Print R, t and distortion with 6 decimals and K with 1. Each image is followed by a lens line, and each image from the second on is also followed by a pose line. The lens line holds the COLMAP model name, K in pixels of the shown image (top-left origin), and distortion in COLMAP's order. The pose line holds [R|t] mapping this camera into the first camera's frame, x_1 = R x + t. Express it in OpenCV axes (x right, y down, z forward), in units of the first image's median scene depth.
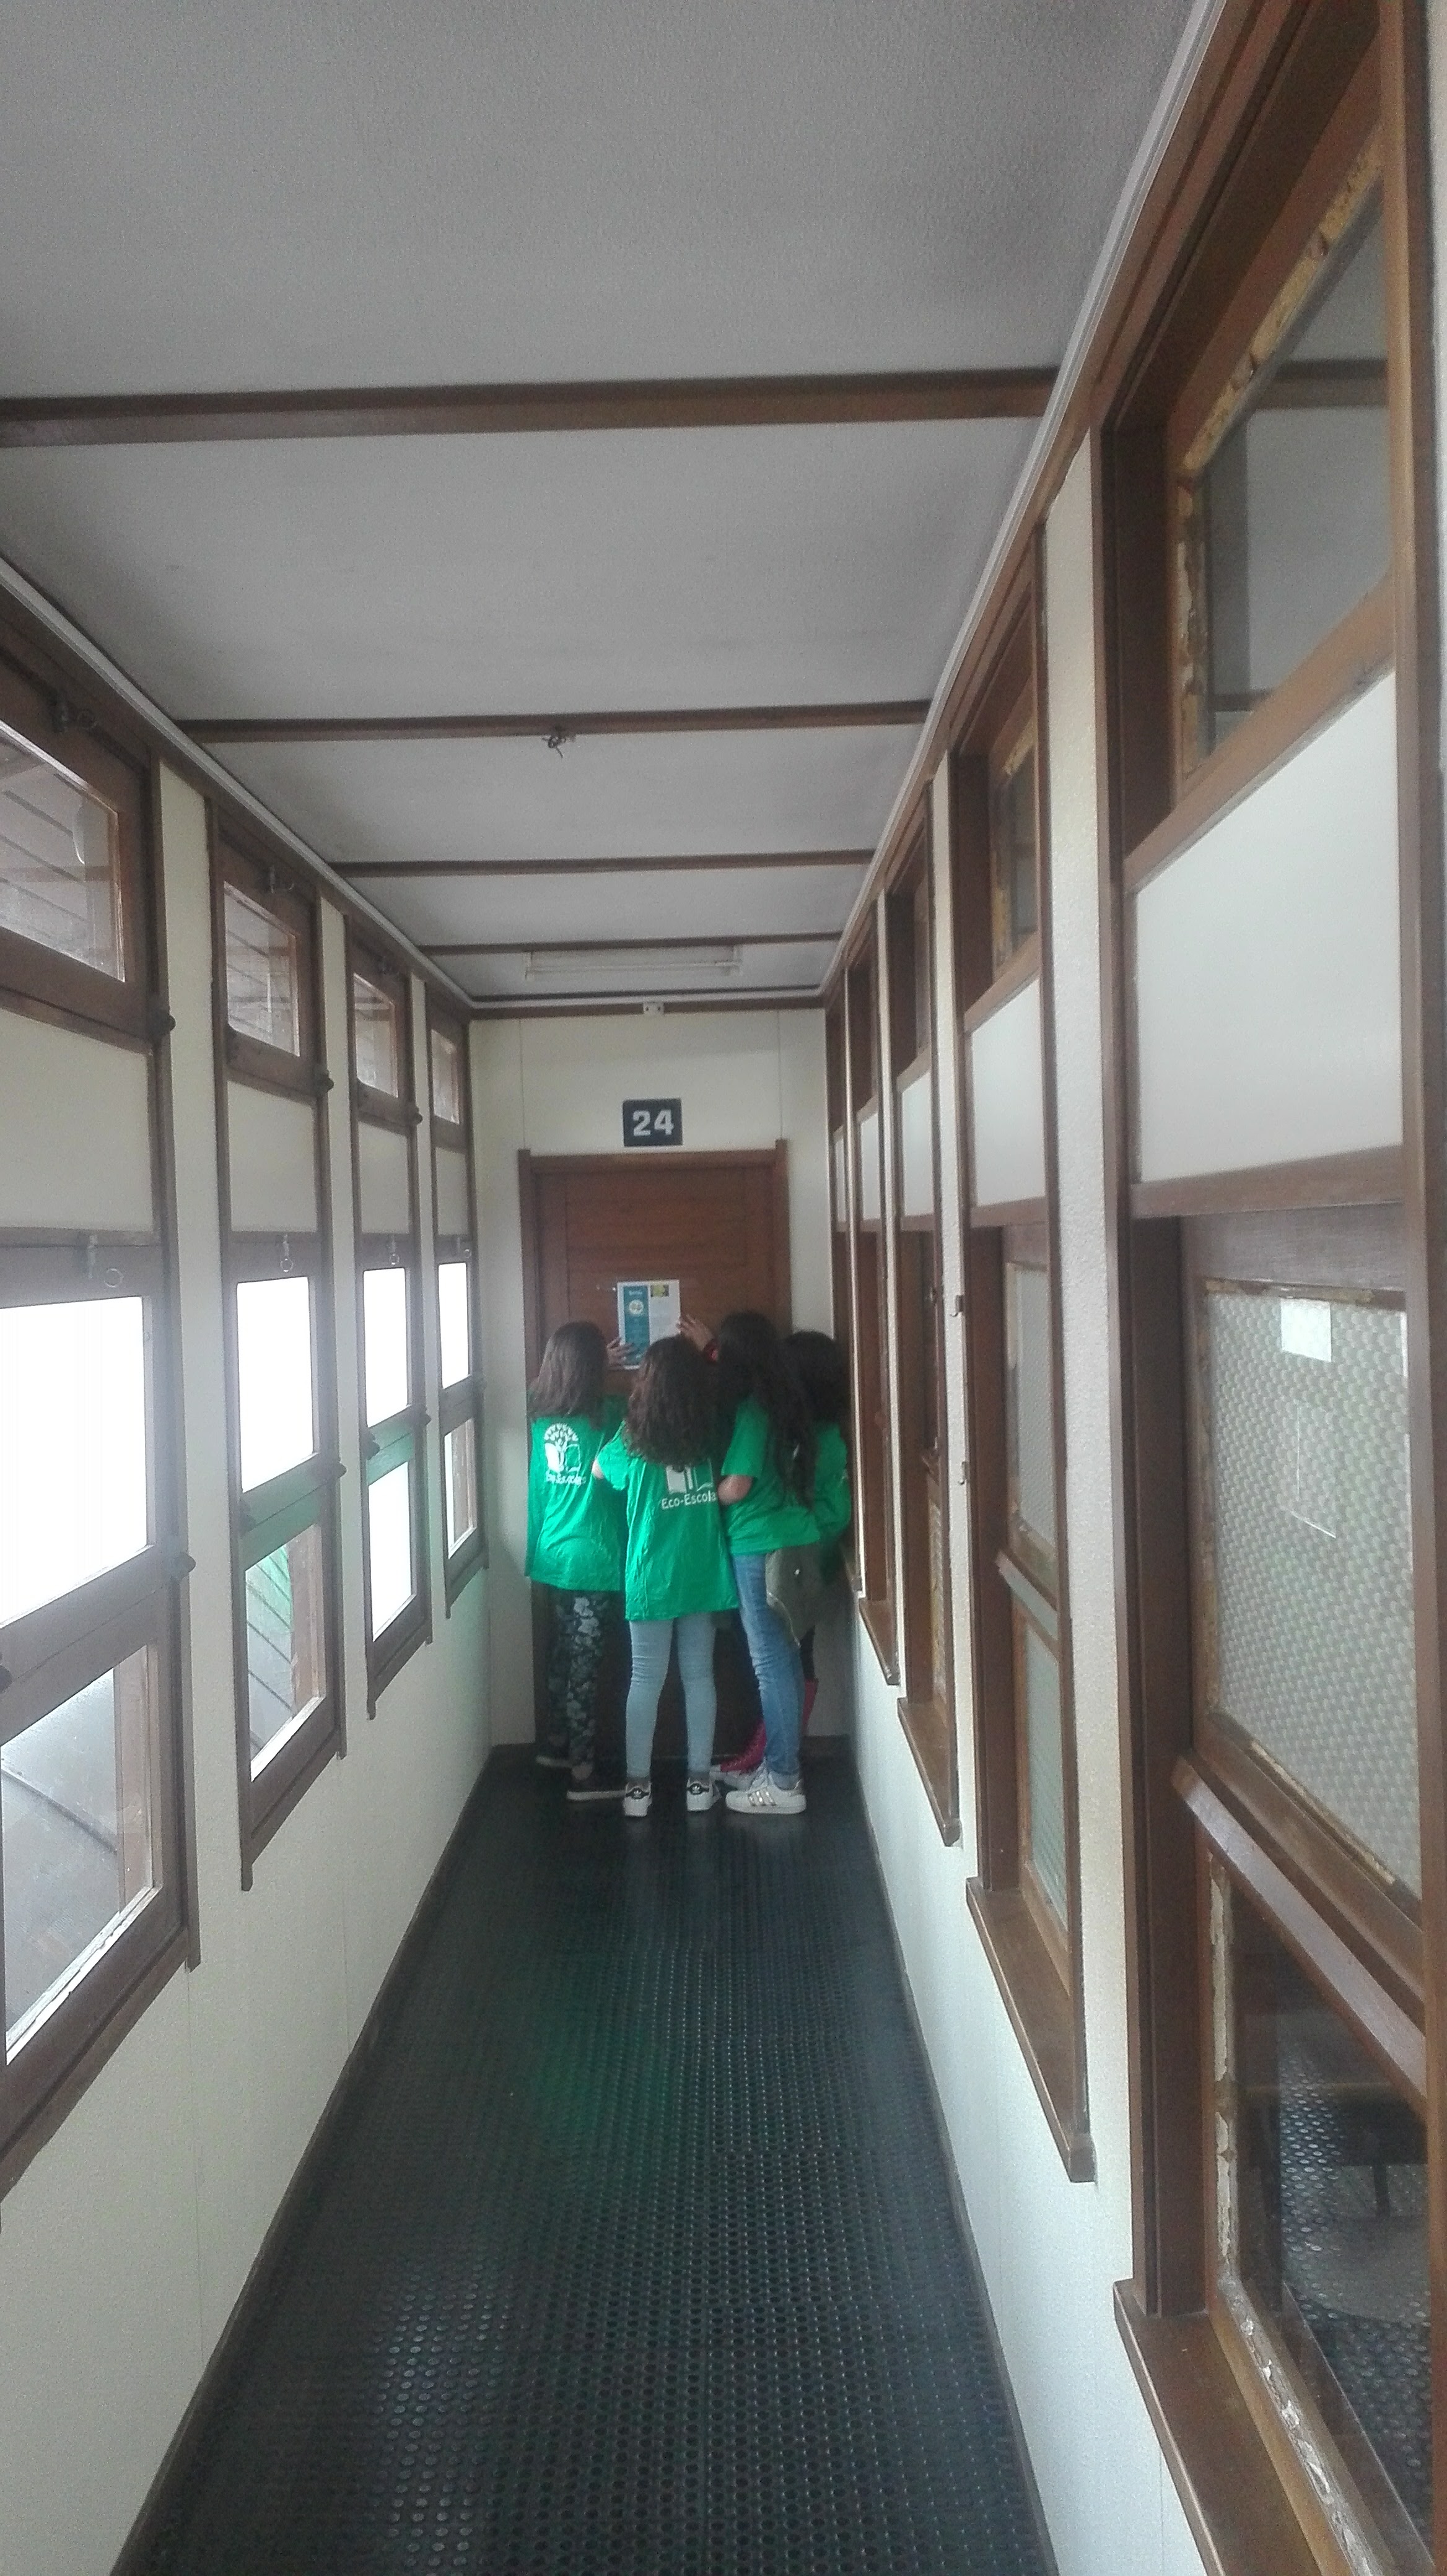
lens RADIAL K [[2158.6, 0, 723.5], [0, 2158.6, 1288.0], [0, 0, 1]] dist [0.060299, -0.003692]
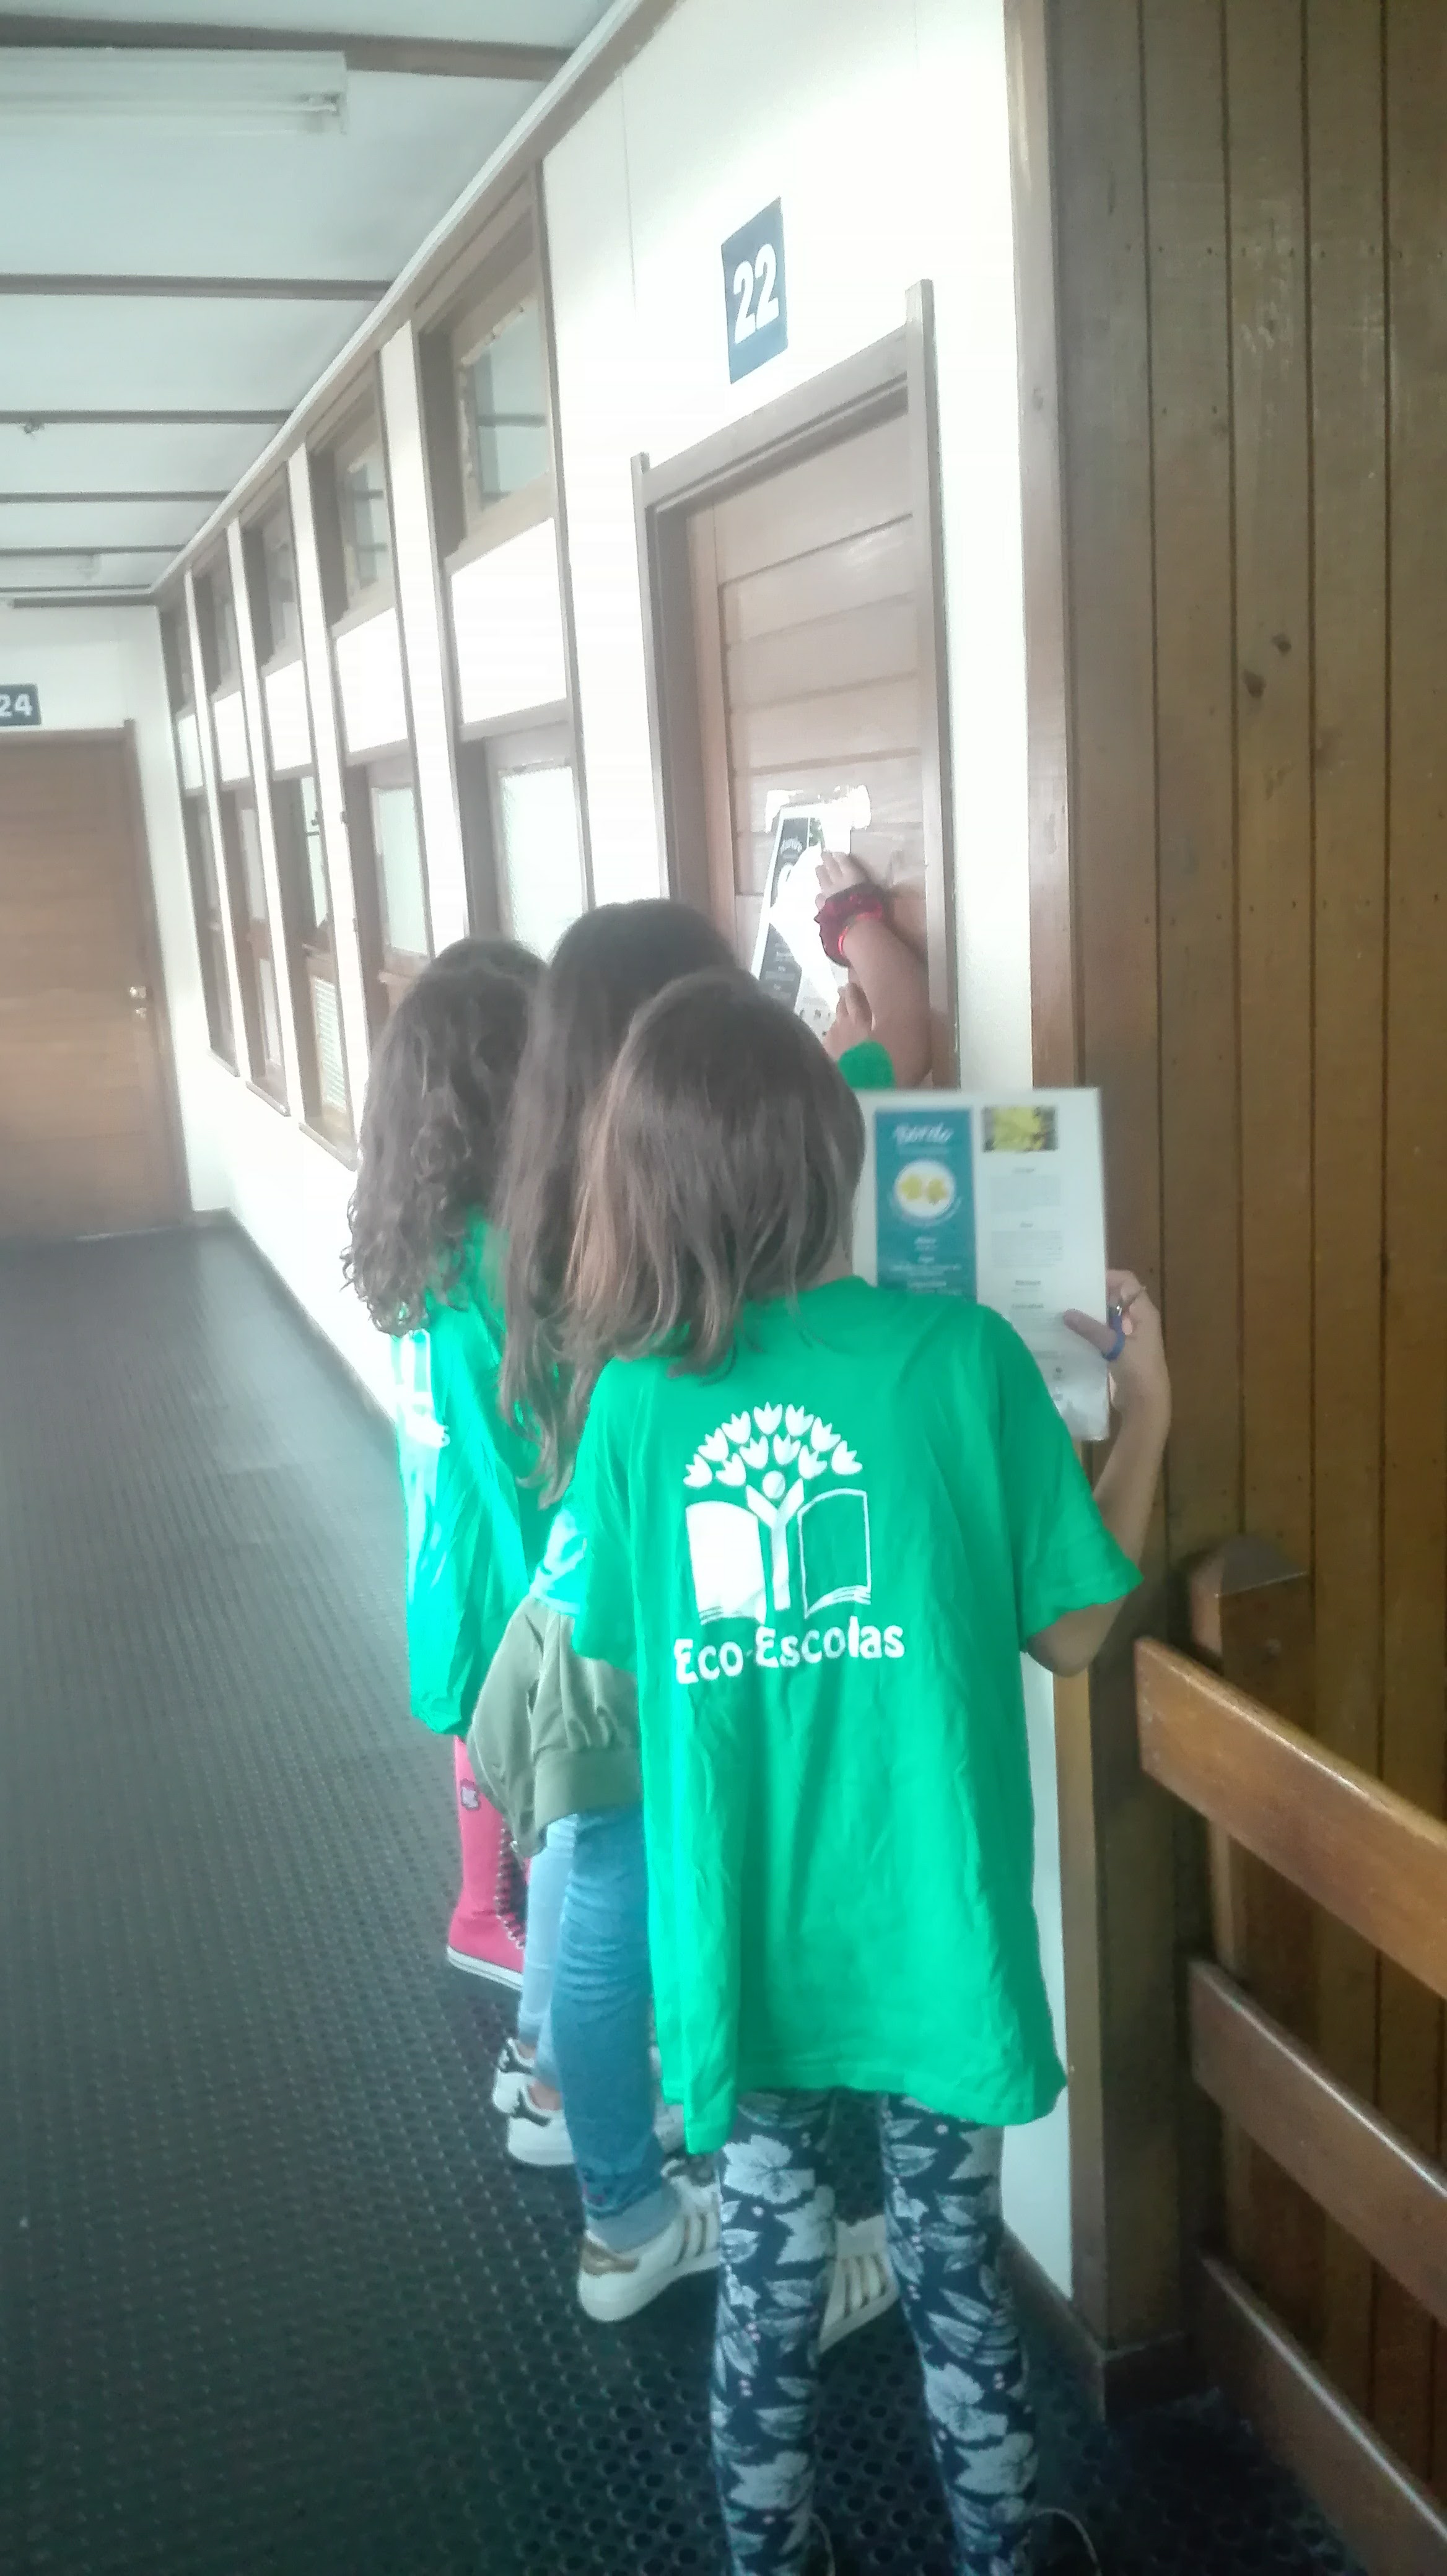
lens RADIAL K [[2158.6, 0, 723.5], [0, 2158.6, 1288.0], [0, 0, 1]] dist [0.060299, -0.003692]
pose [[0.944548, -0.099709, 0.312871, -0.154189], [0.040631, 0.980952, 0.189955, 0.053606], [-0.325851, -0.166709, 0.930607, -0.616236]]
